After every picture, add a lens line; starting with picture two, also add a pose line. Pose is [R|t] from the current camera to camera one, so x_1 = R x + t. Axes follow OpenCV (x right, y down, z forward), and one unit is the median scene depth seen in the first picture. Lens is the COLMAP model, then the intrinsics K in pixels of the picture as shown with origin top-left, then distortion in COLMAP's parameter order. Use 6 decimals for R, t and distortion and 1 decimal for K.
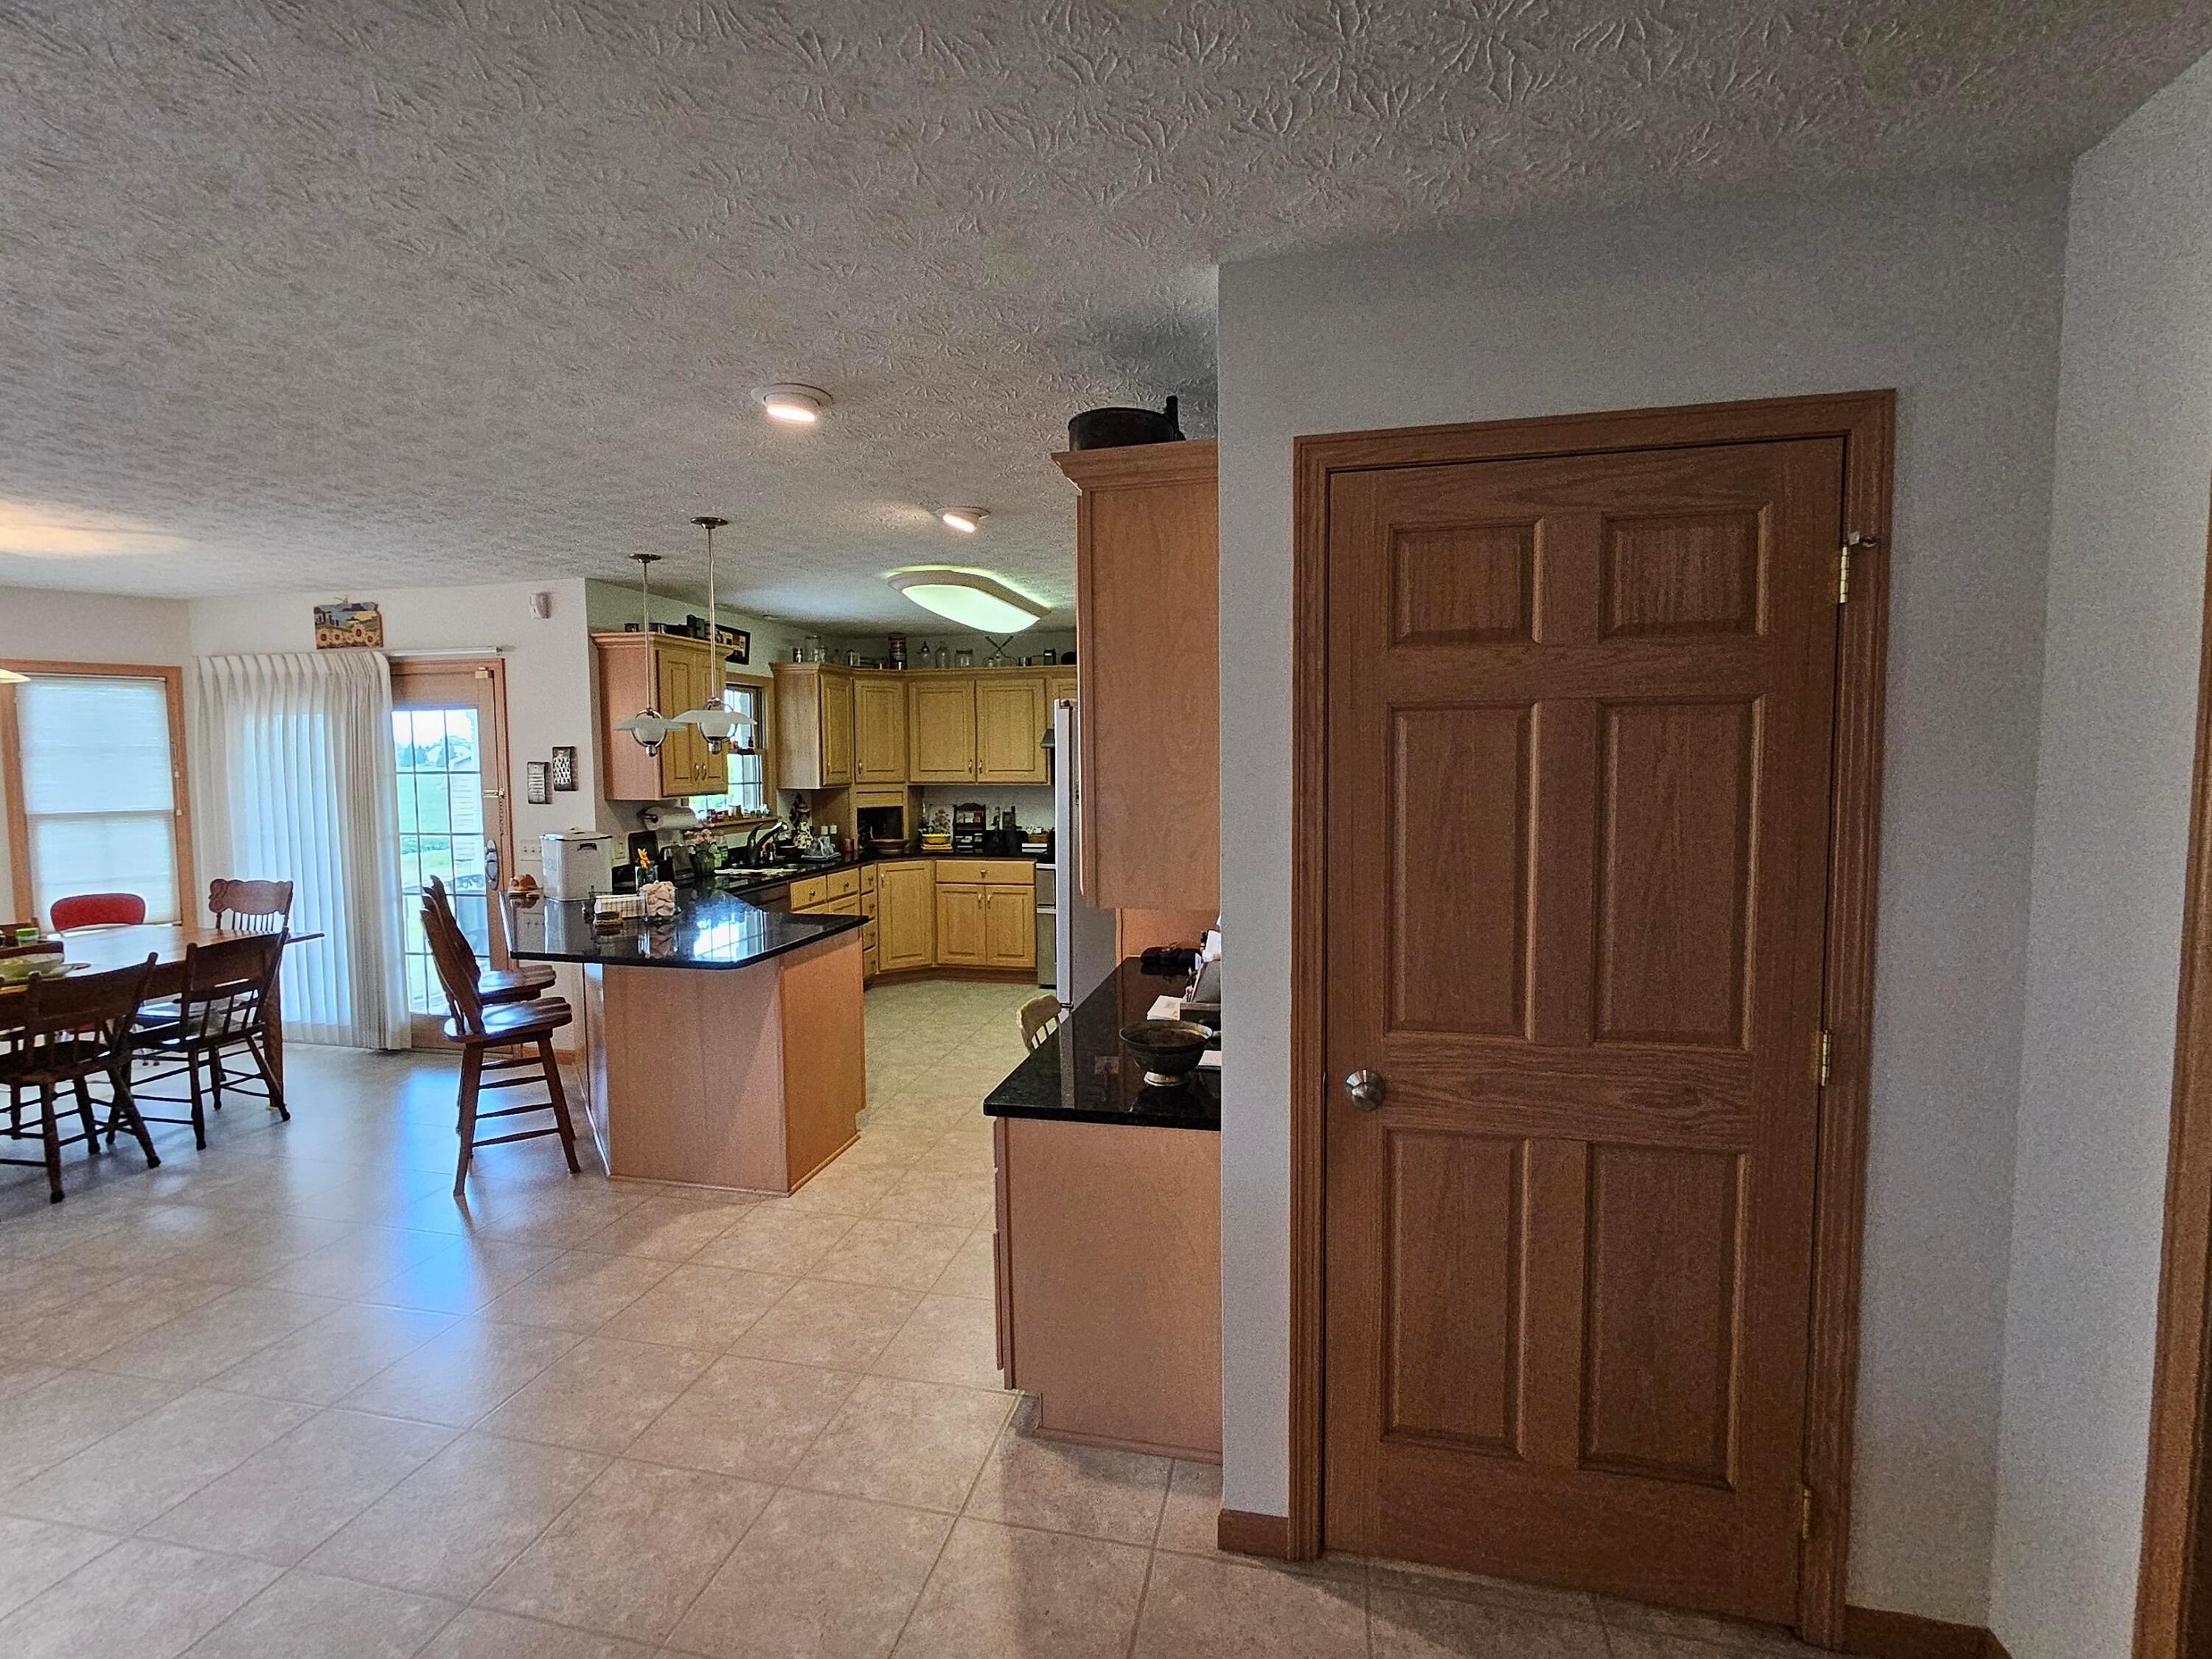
lens RADIAL K [[1009.5, 0, 1097.1], [0, 1009.5, 828.7], [0, 0, 1]] dist [-0.001376, -0.000305]
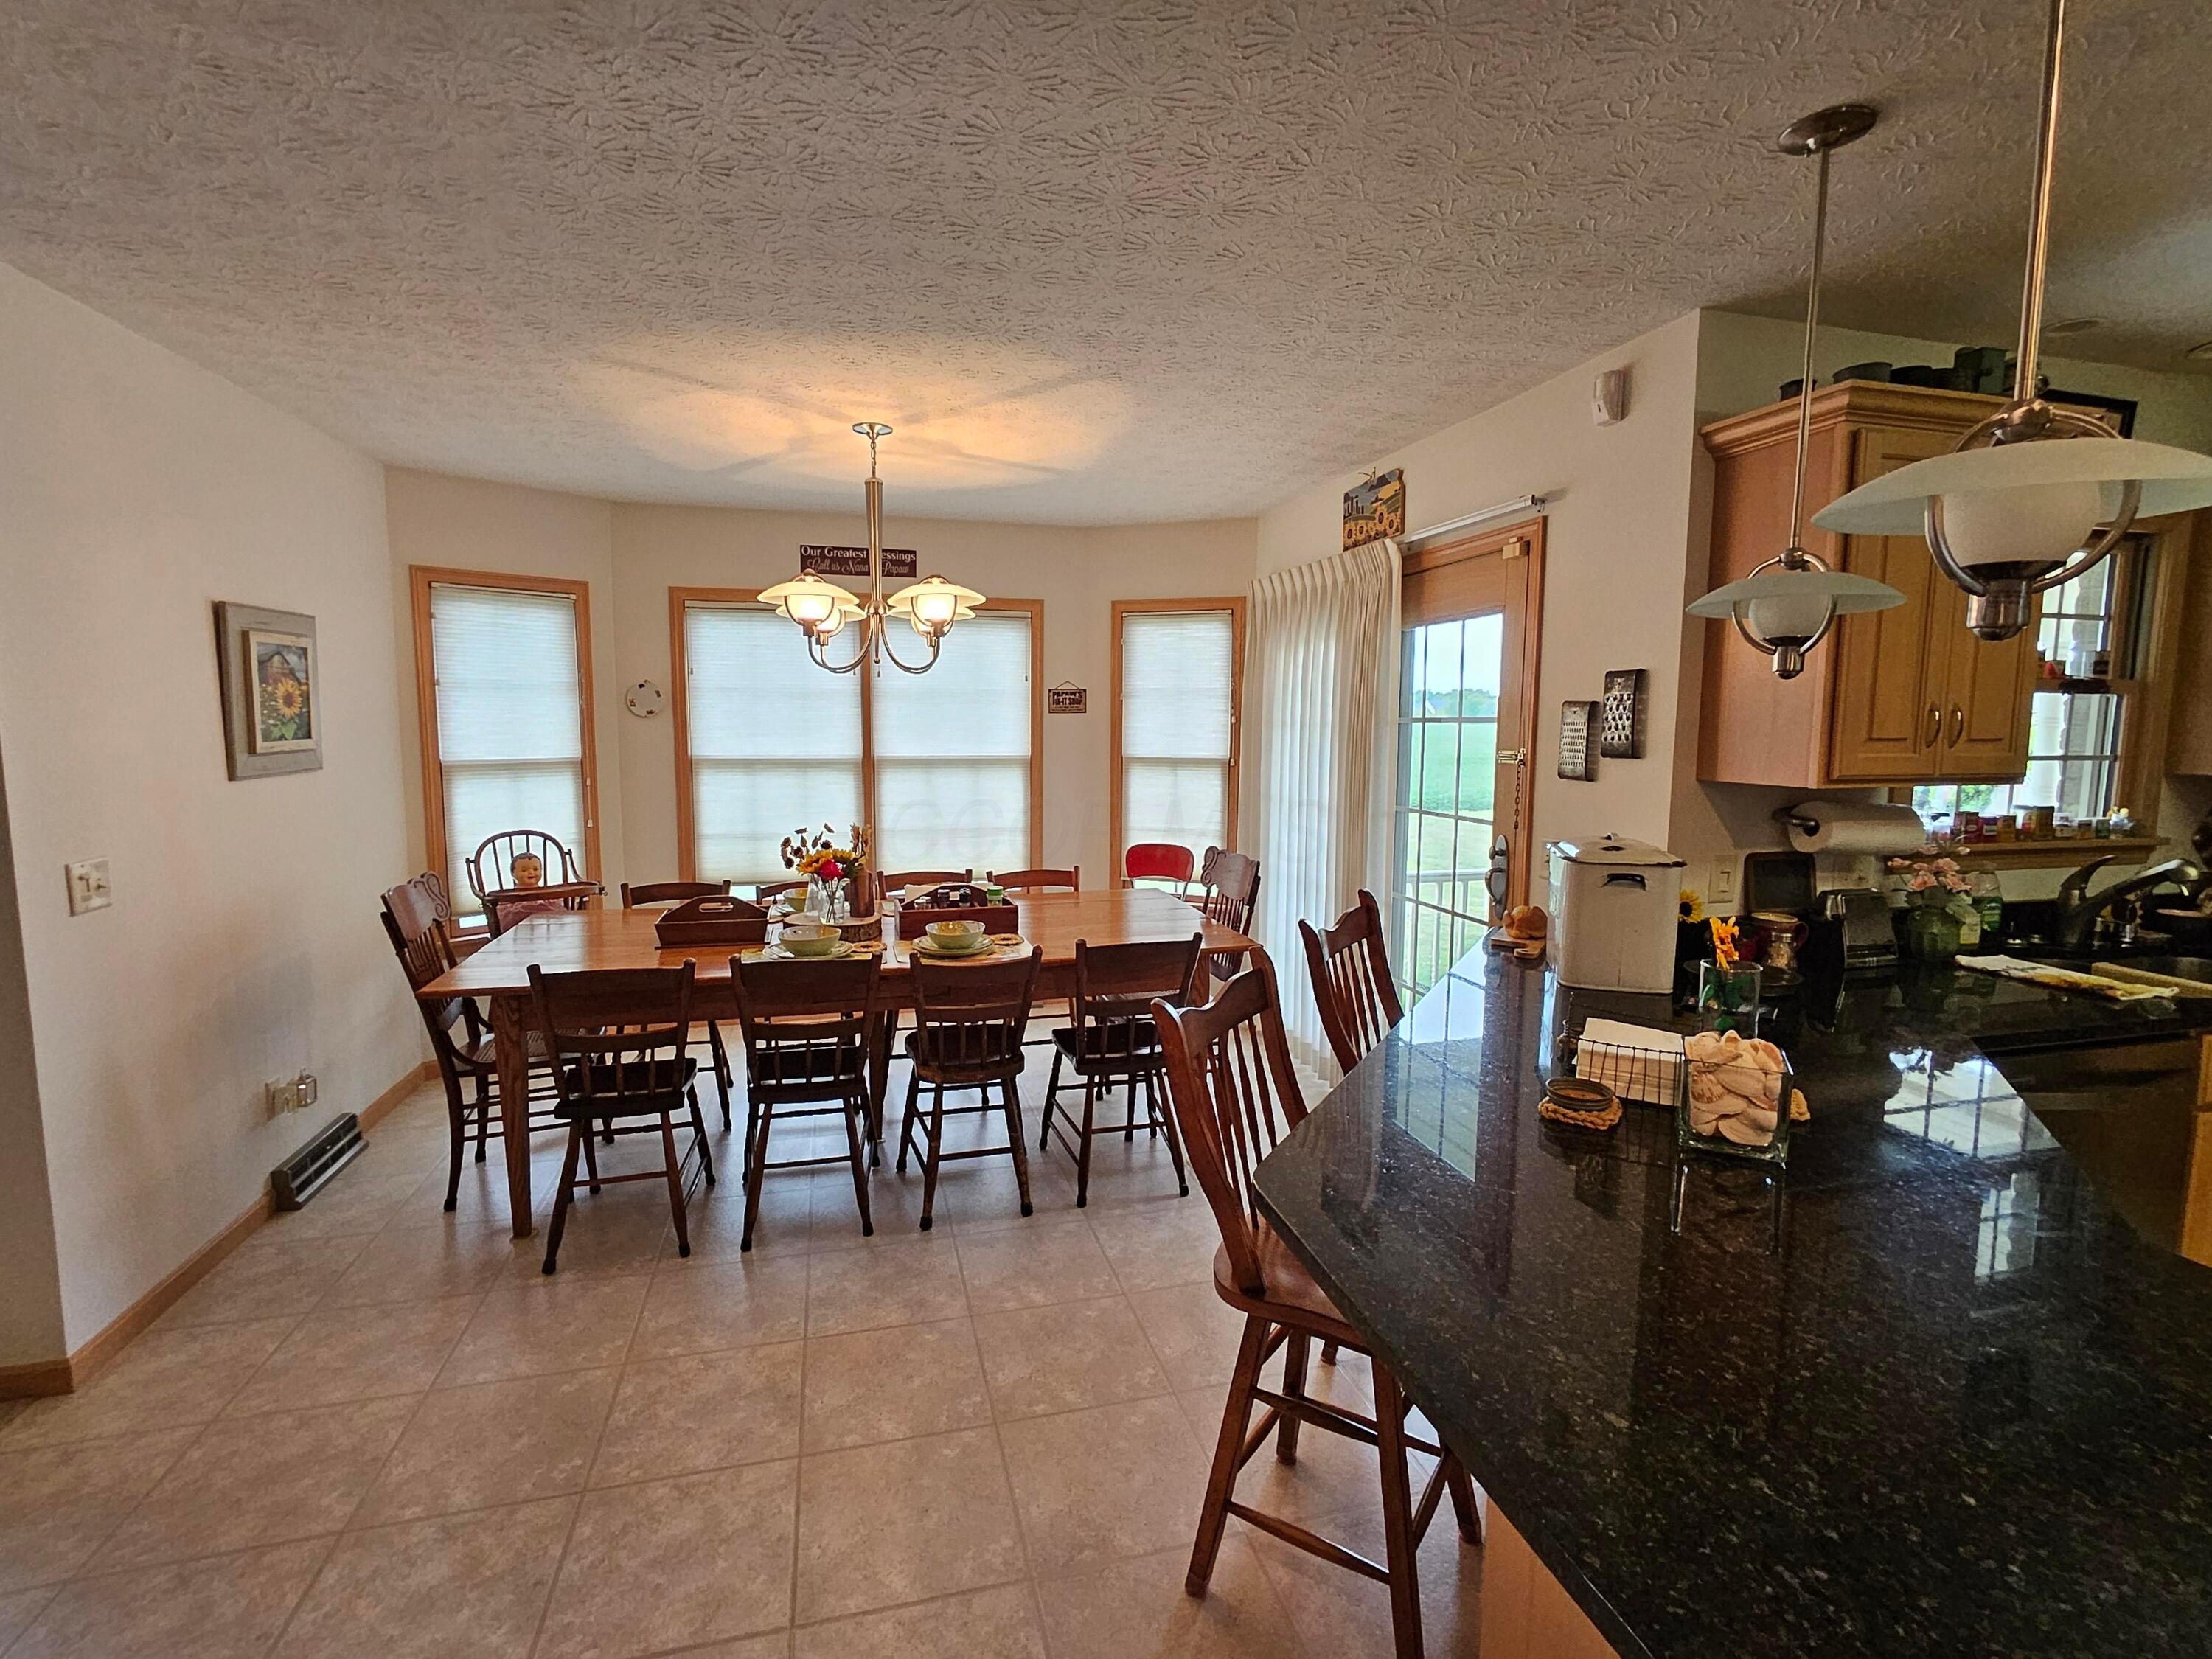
lens RADIAL K [[1009.5, 0, 1097.2], [0, 1009.5, 816.7], [0, 0, 1]] dist [-0.001376, -0.000305]
pose [[0.464901, 0.096769, -0.880059, -0.186902], [-0.073066, 0.994812, 0.070789, -0.023349], [0.882343, 0.031392, 0.469559, 0.499759]]
